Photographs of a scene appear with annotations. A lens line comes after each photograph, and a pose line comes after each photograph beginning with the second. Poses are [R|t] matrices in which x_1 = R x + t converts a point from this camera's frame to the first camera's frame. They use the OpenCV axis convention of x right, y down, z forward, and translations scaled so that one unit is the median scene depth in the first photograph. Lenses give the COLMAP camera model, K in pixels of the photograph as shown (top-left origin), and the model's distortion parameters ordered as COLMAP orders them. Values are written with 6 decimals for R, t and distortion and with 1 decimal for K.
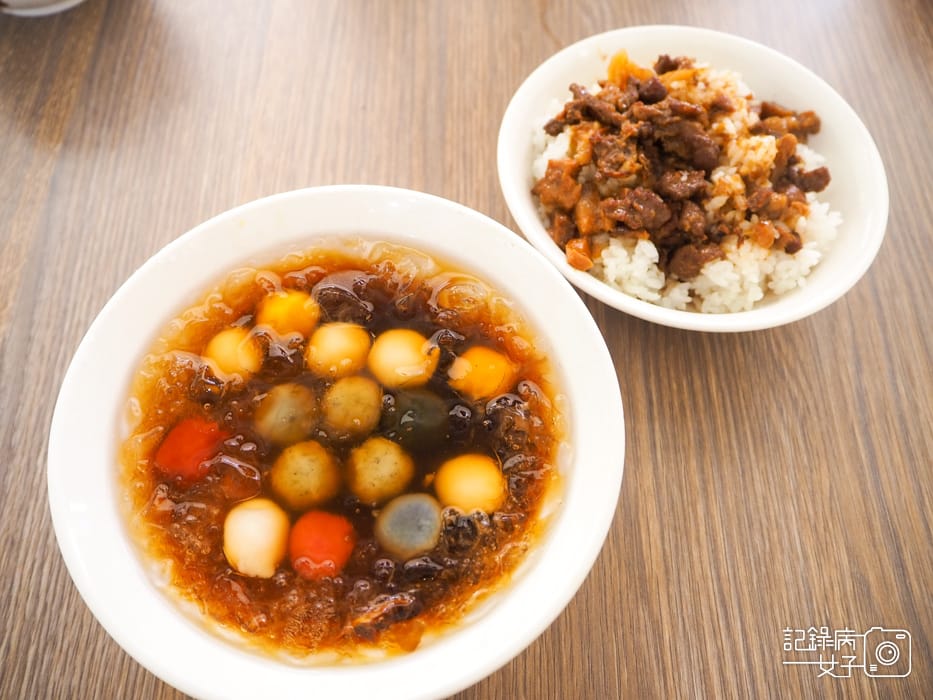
lens RADIAL K [[817.3, 0, 466.5], [0, 817.3, 350.0], [0, 0, 1]] dist [-0.010753, -0.008975]
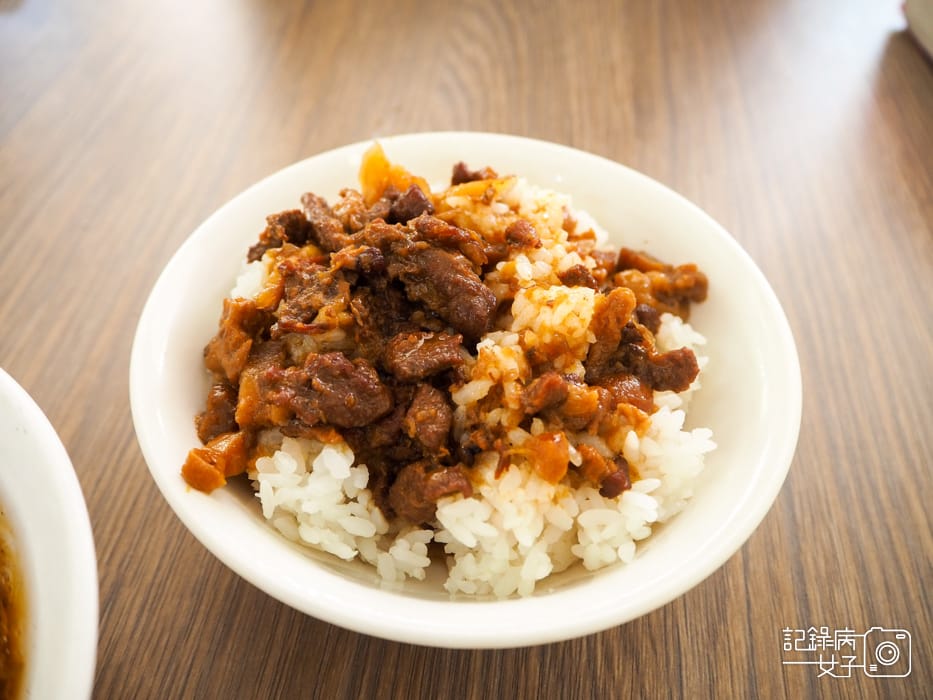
lens RADIAL K [[817.3, 0, 466.5], [0, 817.3, 350.0], [0, 0, 1]] dist [-0.010753, -0.008975]
pose [[0.993743, 0.086002, -0.071265, 0.334598], [-0.100244, 0.968132, -0.229503, -0.078596], [0.049256, 0.235211, 0.970695, 0.446534]]
